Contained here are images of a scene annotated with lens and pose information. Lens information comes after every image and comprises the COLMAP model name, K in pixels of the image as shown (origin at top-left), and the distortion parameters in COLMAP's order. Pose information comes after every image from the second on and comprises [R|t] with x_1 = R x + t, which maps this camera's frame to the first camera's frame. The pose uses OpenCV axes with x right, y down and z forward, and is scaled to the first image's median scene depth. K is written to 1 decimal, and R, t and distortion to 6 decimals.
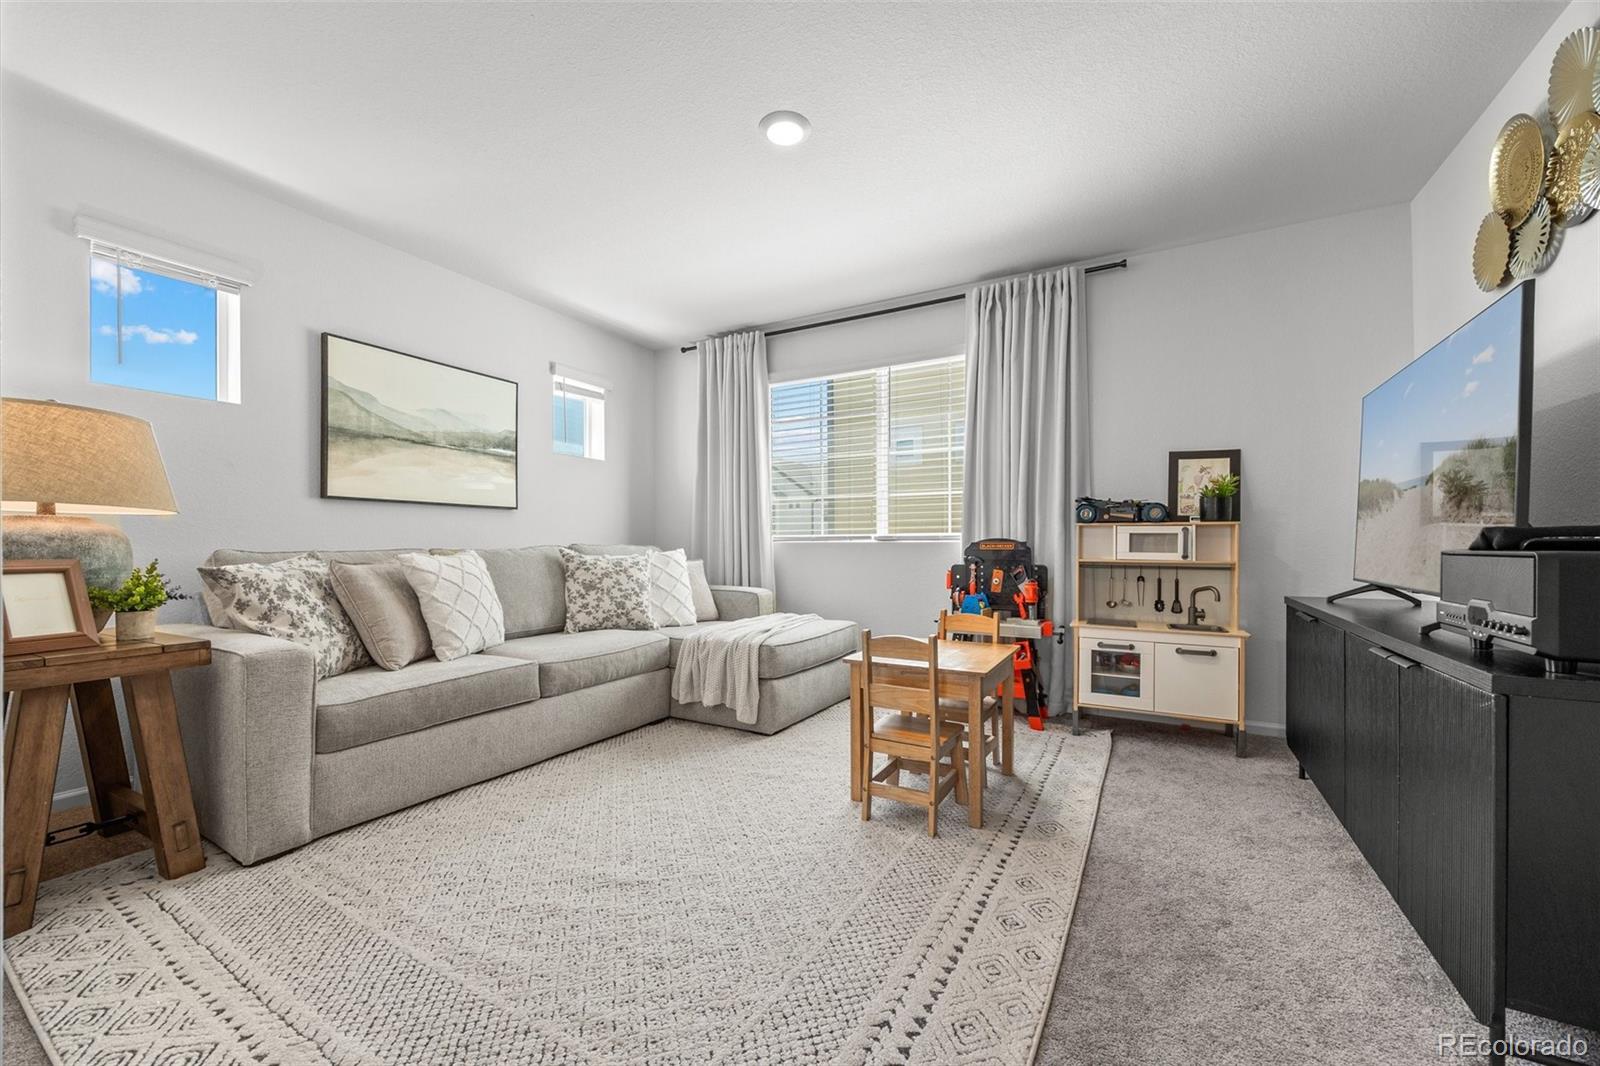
lens RADIAL K [[617.1, 0, 792.1], [0, 617.1, 539.1], [0, 0, 1]] dist [-0.007903, 0.000282]
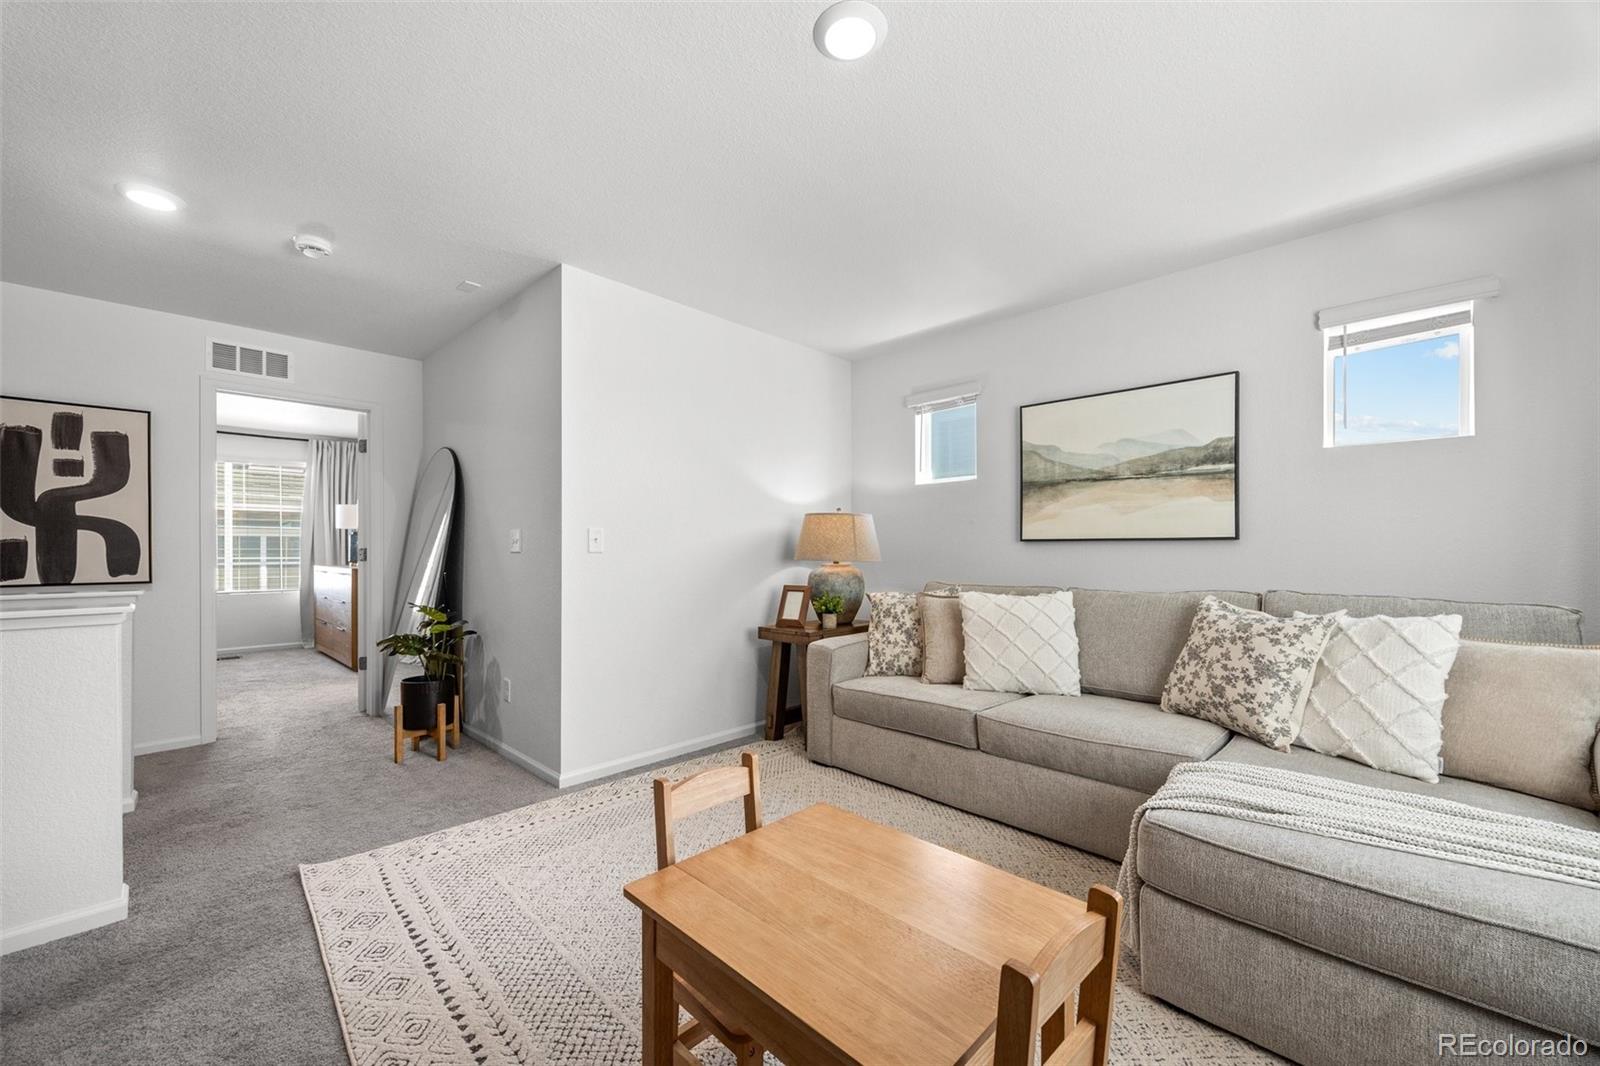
lens RADIAL K [[617.1, 0, 795.9], [0, 617.1, 550.0], [0, 0, 1]] dist [-0.007903, 0.000282]
pose [[-0.251634, -0.002393, -0.967820, 0.508826], [0.007916, 0.999958, -0.004531, -0.045016], [0.967790, -0.008802, -0.251604, 0.822307]]
